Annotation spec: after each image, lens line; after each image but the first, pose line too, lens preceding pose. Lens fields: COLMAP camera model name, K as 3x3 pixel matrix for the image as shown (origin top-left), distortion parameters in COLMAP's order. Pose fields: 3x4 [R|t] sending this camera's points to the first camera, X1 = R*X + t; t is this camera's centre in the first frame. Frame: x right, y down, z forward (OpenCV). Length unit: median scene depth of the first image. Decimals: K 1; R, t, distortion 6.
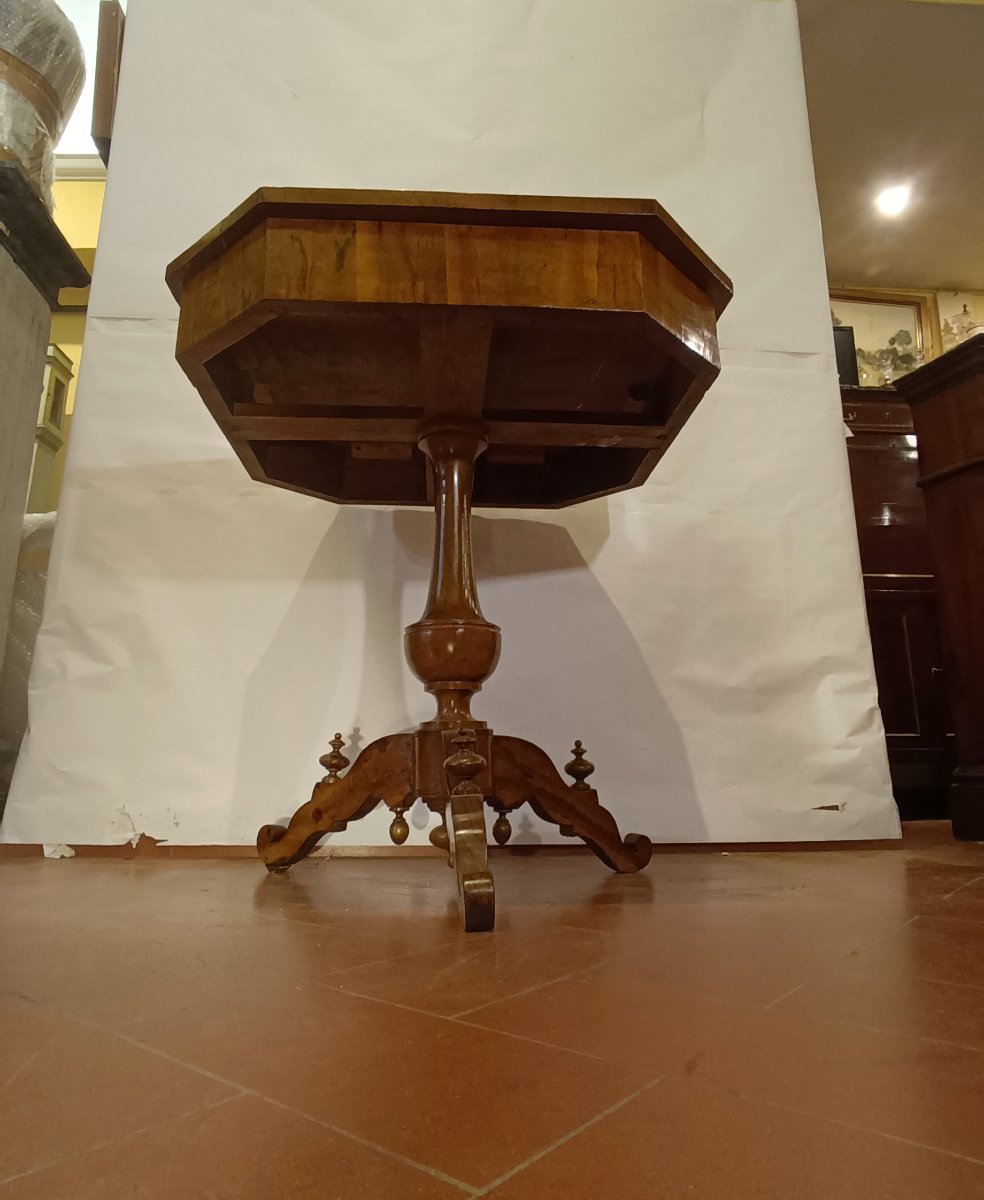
lens RADIAL K [[780.3, 0, 489.6], [0, 780.3, 589.8], [0, 0, 1]] dist [-0.006335, -0.000387]
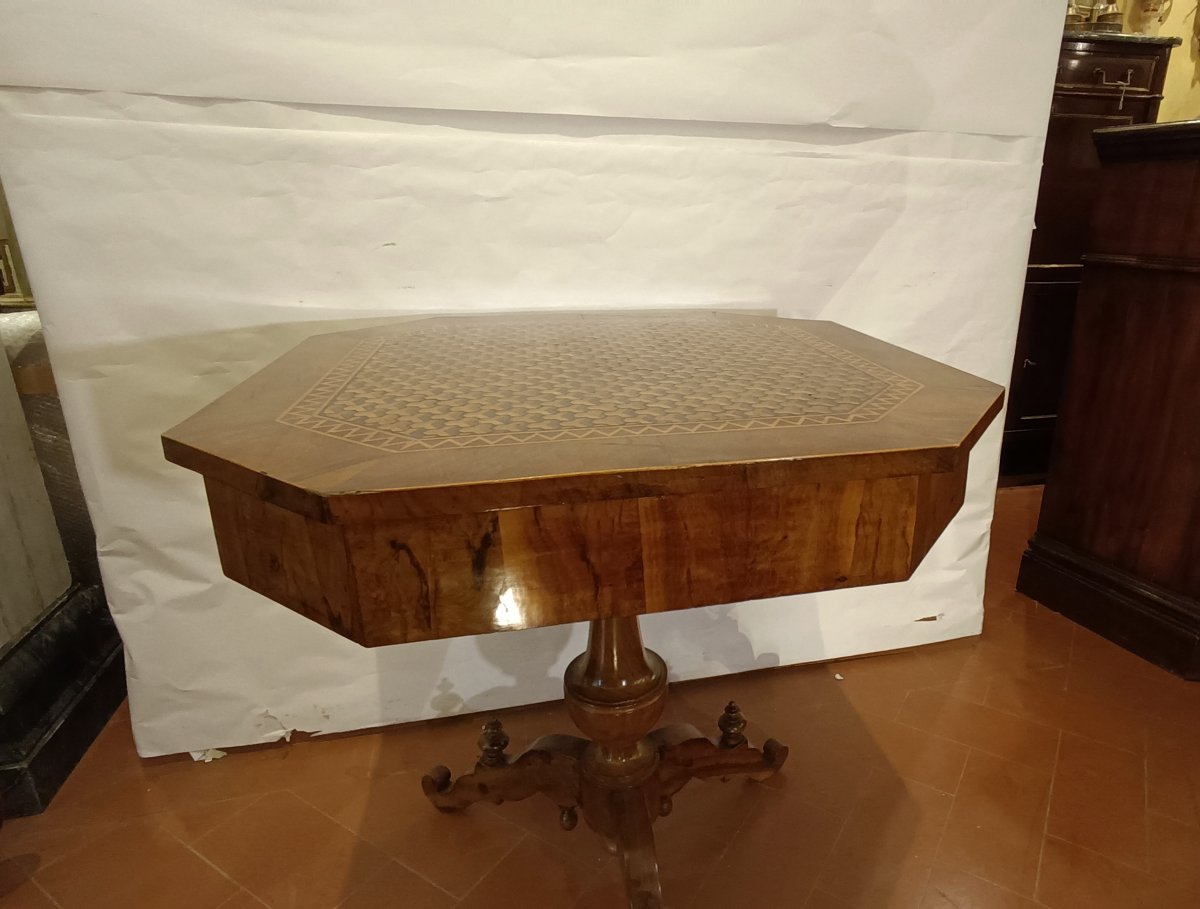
lens RADIAL K [[721.1, 0, 689.9], [0, 721.1, 446.9], [0, 0, 1]] dist [-0.009781, 0.012048]
pose [[0.987291, -0.038821, 0.154109, -0.105484], [-0.048320, 0.850468, 0.523803, -0.805185], [-0.151399, -0.524593, 0.837783, 0.520335]]
